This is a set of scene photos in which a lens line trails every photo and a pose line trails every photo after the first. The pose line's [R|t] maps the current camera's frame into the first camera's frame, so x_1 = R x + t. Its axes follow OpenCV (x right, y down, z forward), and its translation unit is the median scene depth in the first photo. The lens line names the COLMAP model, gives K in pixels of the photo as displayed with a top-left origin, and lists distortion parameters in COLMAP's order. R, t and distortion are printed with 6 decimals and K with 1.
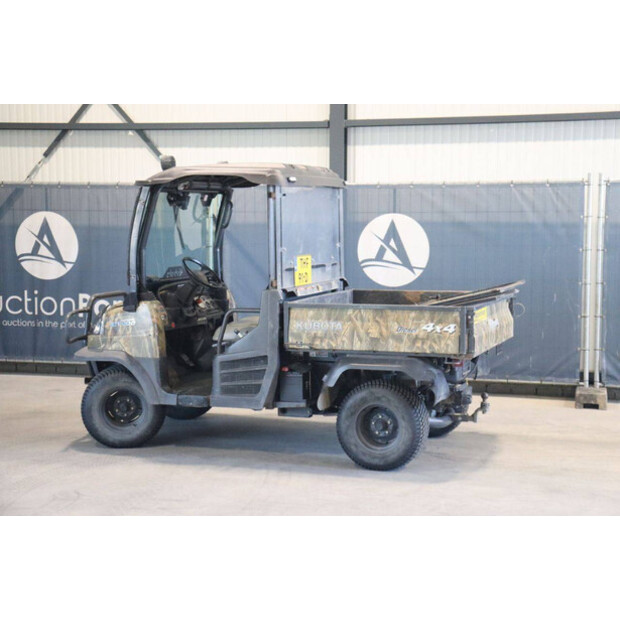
lens RADIAL K [[1119.8, 0, 314.5], [0, 1119.8, 311.2], [0, 0, 1]] dist [0.245765, 0.000000]
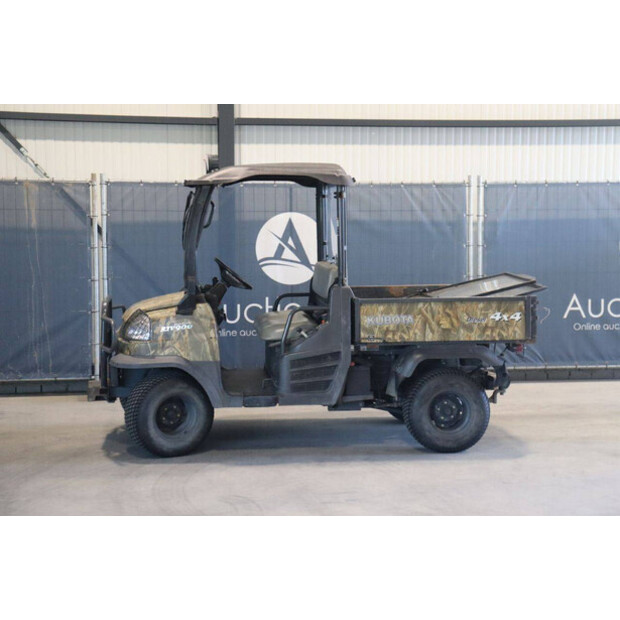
lens RADIAL K [[1205.3, 0, 307.1], [0, 1205.3, 312.6], [0, 0, 1]] dist [0.302931, 0.000000]
pose [[0.903083, -0.039187, 0.427674, -0.524653], [0.040731, 0.999155, 0.005541, -0.003089], [-0.427529, 0.012416, 0.903916, 0.015545]]
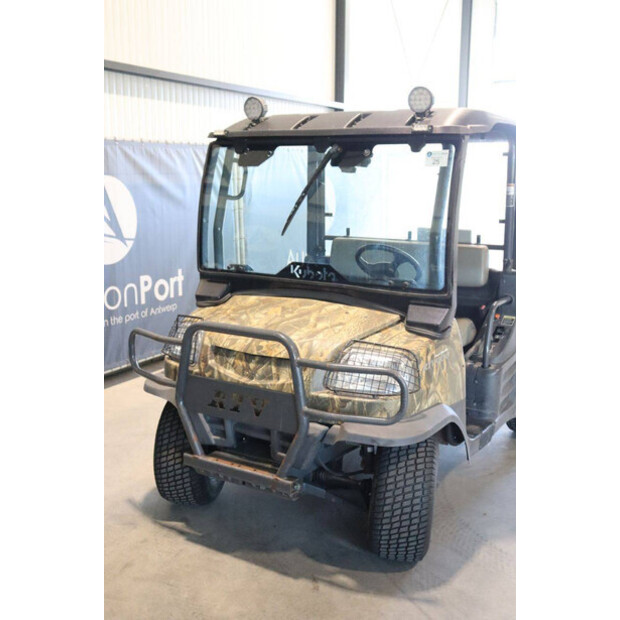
lens RADIAL K [[742.7, 0, 301.9], [0, 742.7, 305.1], [0, 0, 1]] dist [0.010783, 0.000000]
pose [[0.239355, -0.172810, 0.955430, -0.584565], [0.084617, 0.984002, 0.156780, -0.090953], [-0.967238, 0.043320, 0.250148, 0.992341]]
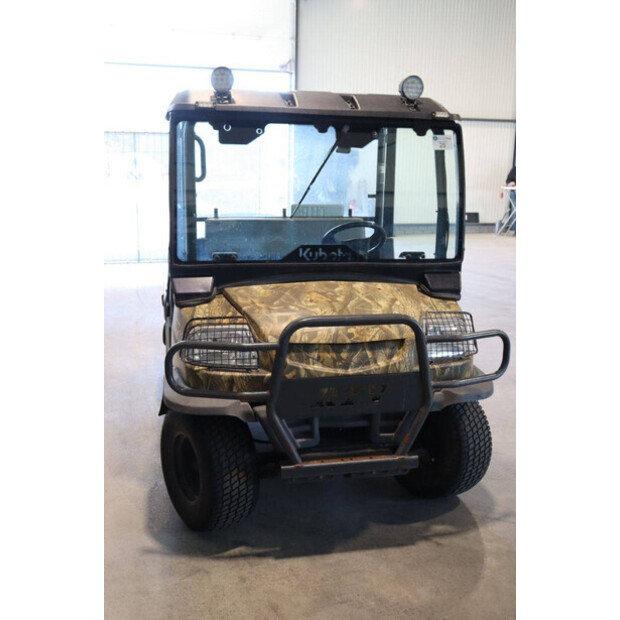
lens RADIAL K [[670.9, 0, 308.7], [0, 670.9, 305.1], [0, 0, 1]] dist [-0.031544, 0.000000]
pose [[-0.517126, -0.200500, 0.832094, -0.483142], [0.054277, 0.962537, 0.265663, -0.118077], [-0.854187, 0.182545, -0.486870, 1.317523]]
